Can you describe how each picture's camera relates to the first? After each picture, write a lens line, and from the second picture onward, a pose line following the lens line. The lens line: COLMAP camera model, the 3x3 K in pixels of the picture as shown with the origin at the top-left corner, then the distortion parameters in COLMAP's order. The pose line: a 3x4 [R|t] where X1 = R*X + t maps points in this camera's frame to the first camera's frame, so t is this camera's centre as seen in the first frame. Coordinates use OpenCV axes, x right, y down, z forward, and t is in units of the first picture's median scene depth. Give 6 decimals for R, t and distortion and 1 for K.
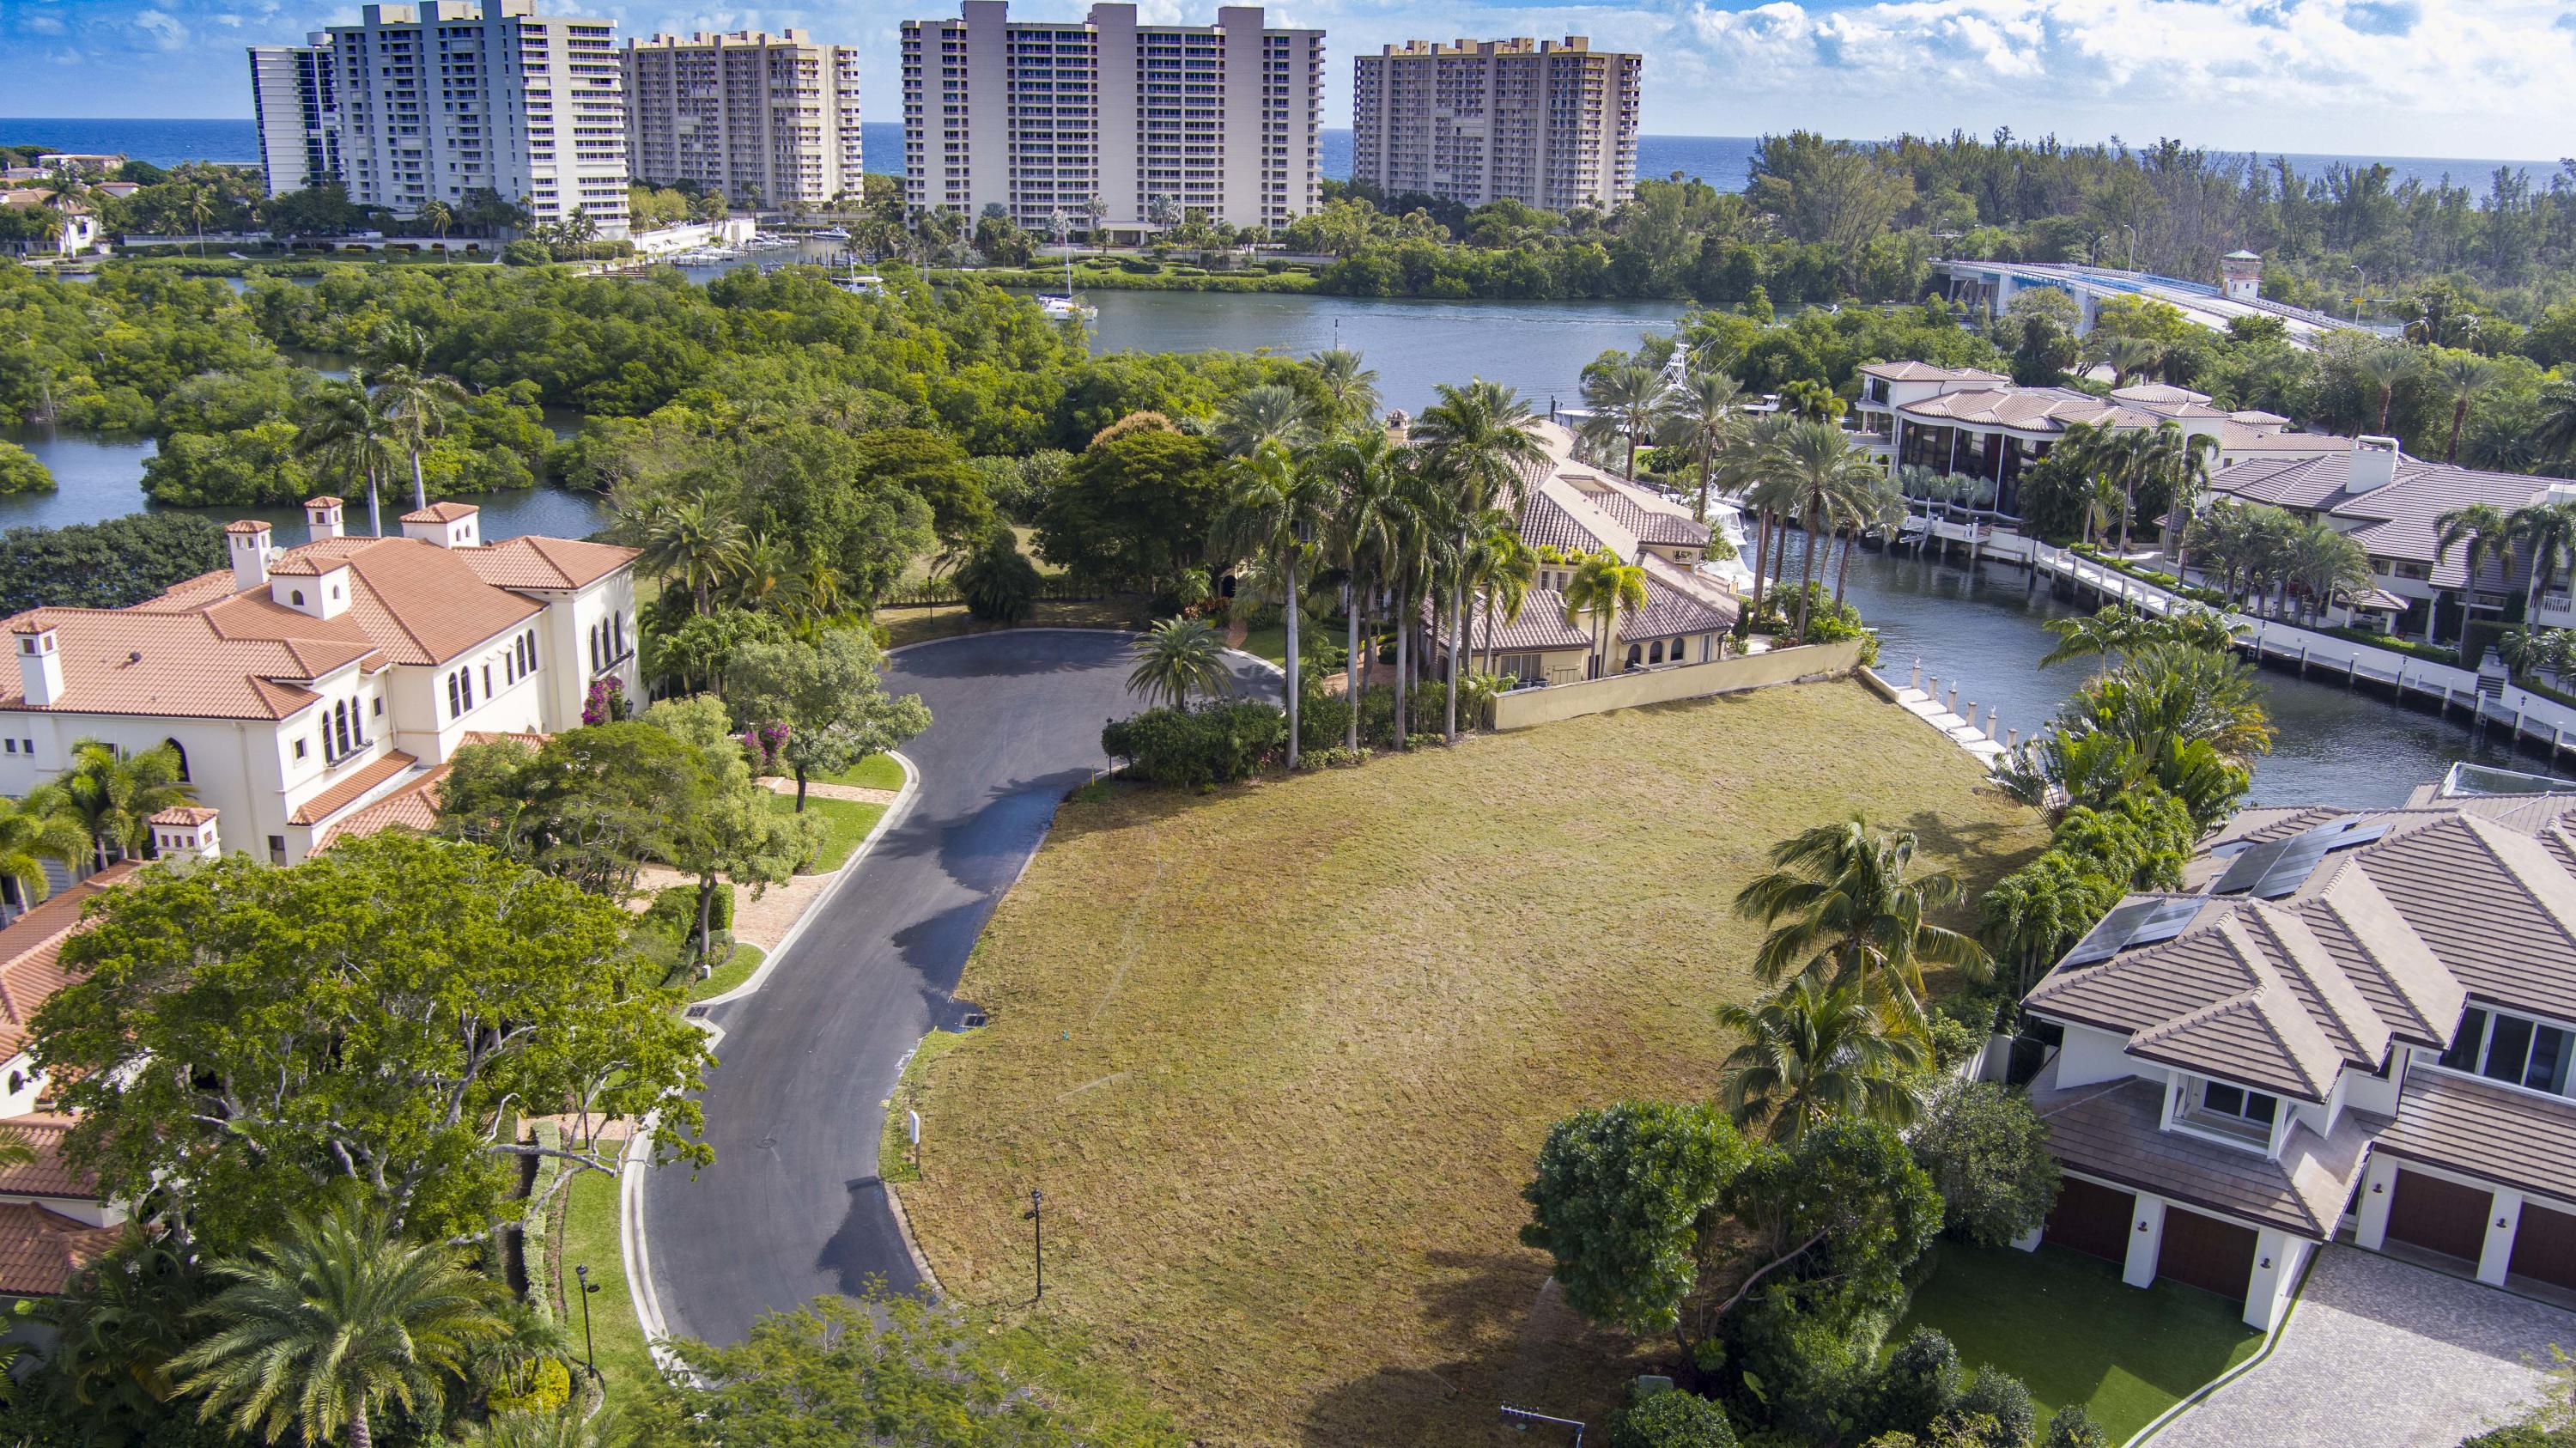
lens RADIAL K [[2066.5, 0, 1280.2], [0, 2066.5, 720.9], [0, 0, 1]] dist [-0.019015, 0.001190]
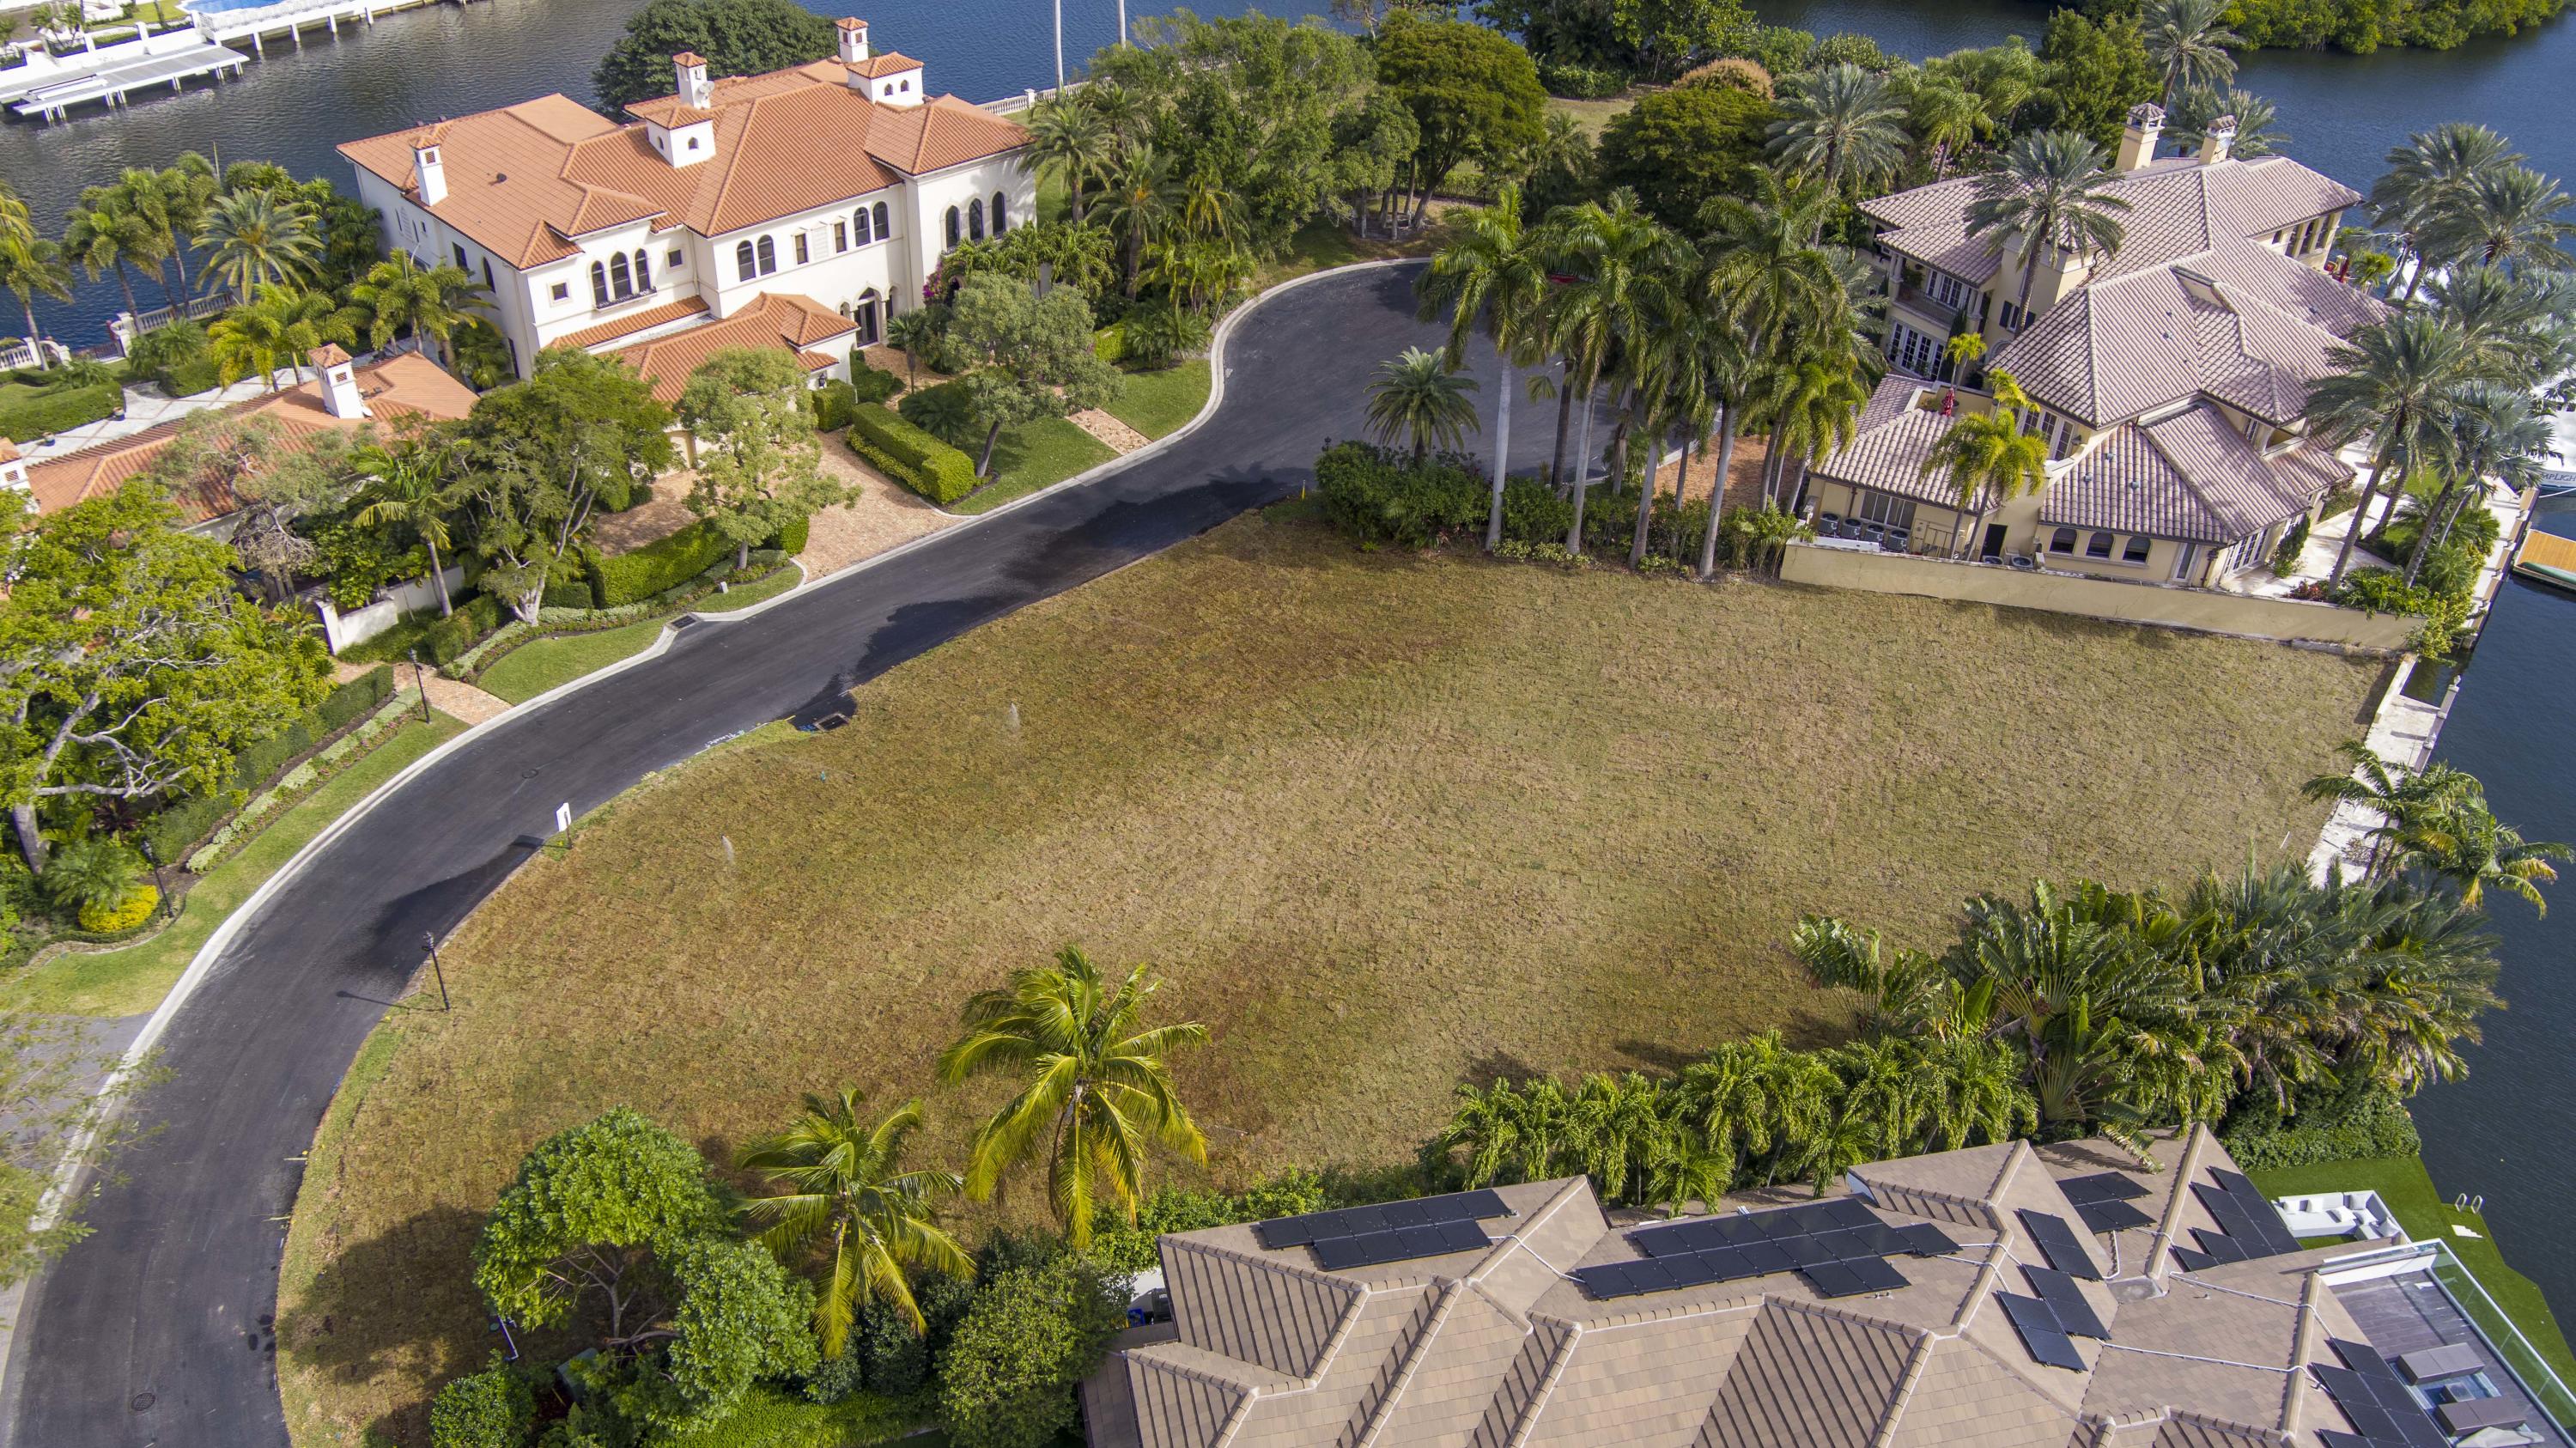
lens RADIAL K [[2066.5, 0, 1284.4], [0, 2066.5, 730.7], [0, 0, 1]] dist [-0.019015, 0.001190]
pose [[0.751367, 0.394241, -0.529171, 0.508854], [-0.207696, 0.902446, 0.377430, -0.260112], [0.626347, -0.173682, 0.759950, 0.265935]]
